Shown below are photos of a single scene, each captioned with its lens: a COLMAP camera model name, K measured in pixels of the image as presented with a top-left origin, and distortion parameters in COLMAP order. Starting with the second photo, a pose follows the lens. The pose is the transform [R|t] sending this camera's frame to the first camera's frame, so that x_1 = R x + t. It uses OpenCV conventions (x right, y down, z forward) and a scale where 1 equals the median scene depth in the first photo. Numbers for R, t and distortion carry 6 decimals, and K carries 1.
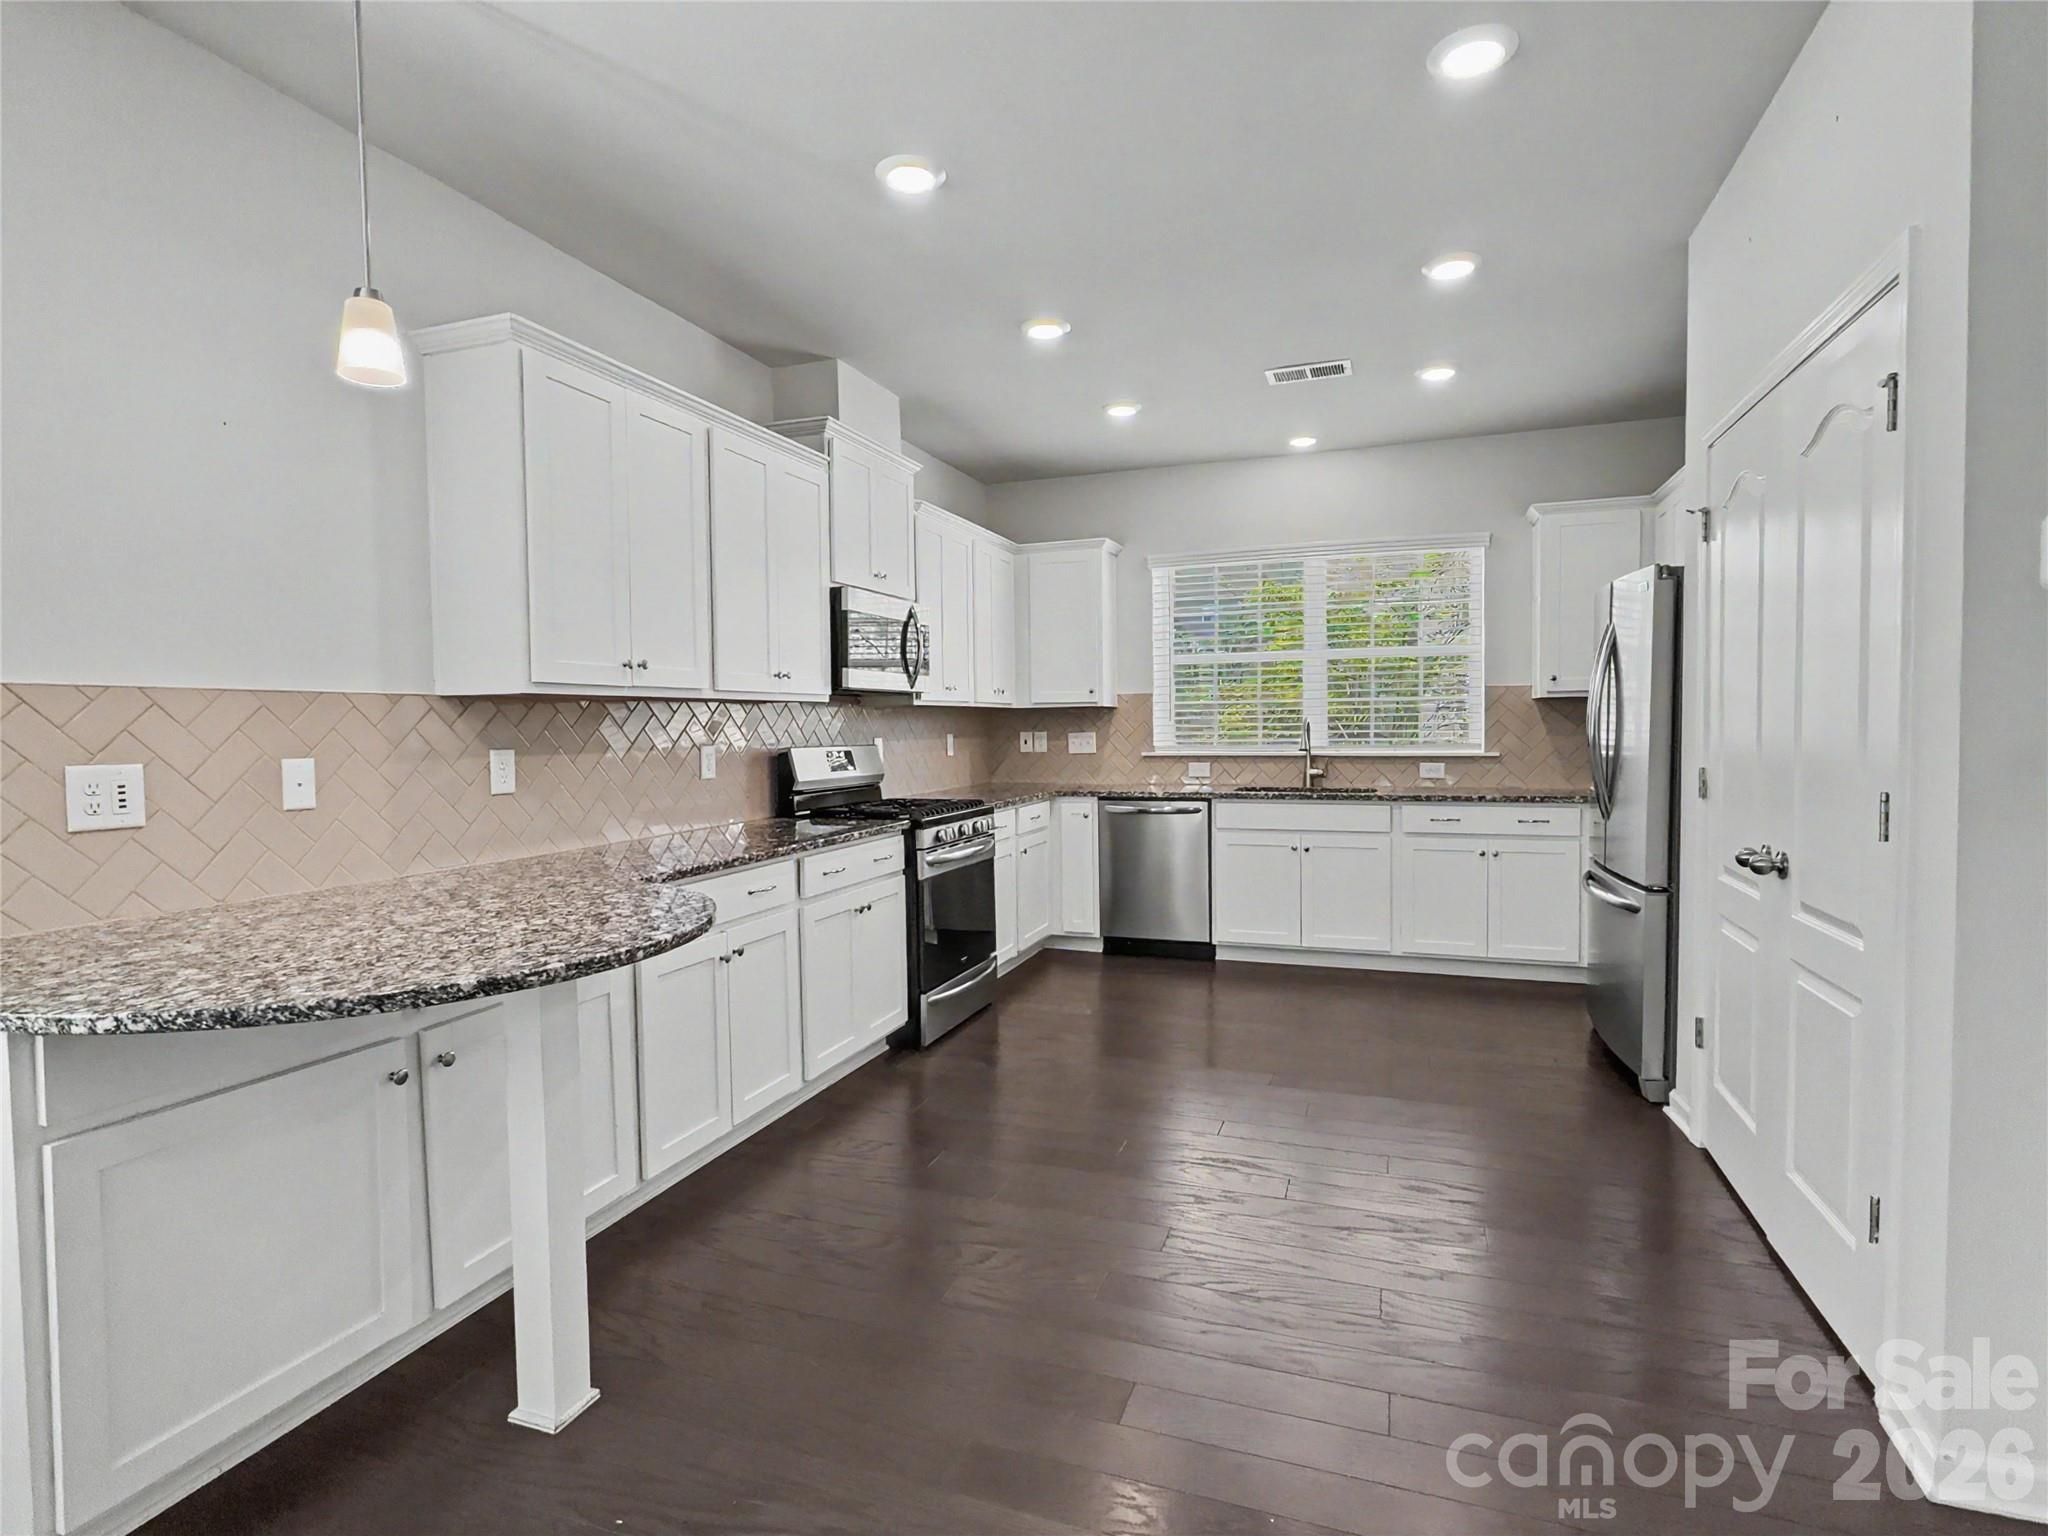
lens RADIAL K [[1035.8, 0, 1030.1], [0, 1035.8, 765.1], [0, 0, 1]] dist [-0.002501, 0.000098]
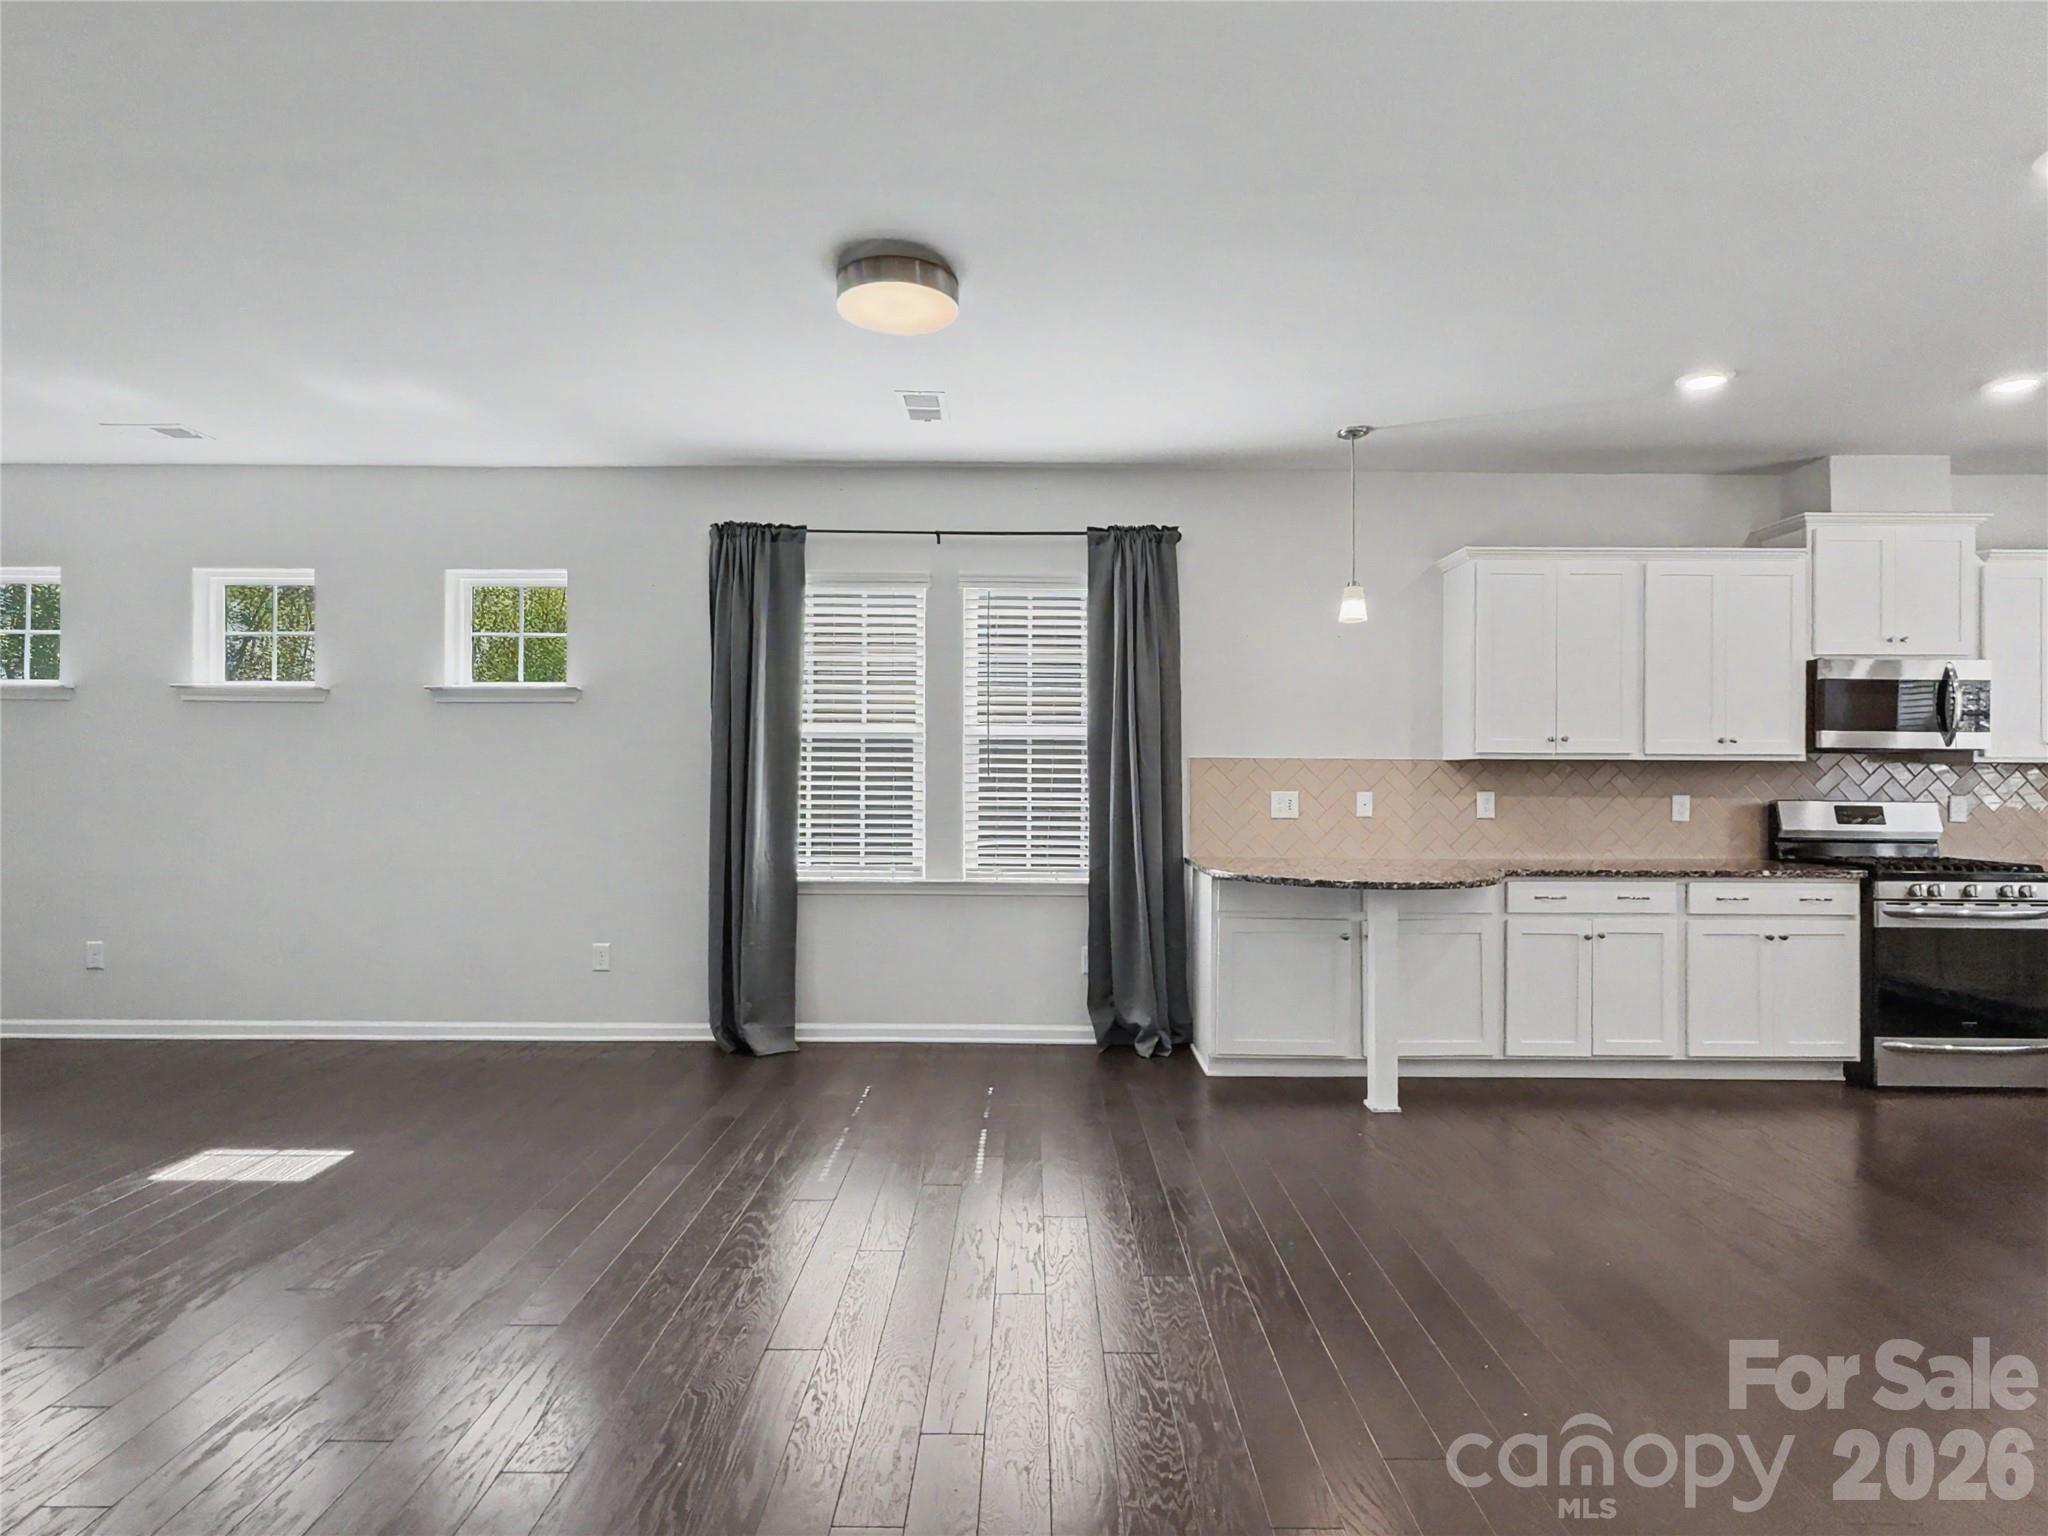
lens RADIAL K [[1035.8, 0, 1030.1], [0, 1035.8, 765.1], [0, 0, 1]] dist [-0.002501, 0.000098]
pose [[0.333466, 0.004819, -0.942750, 0.599162], [-0.047552, 0.998800, -0.011715, -0.002568], [0.941562, 0.048737, 0.333295, -0.183148]]
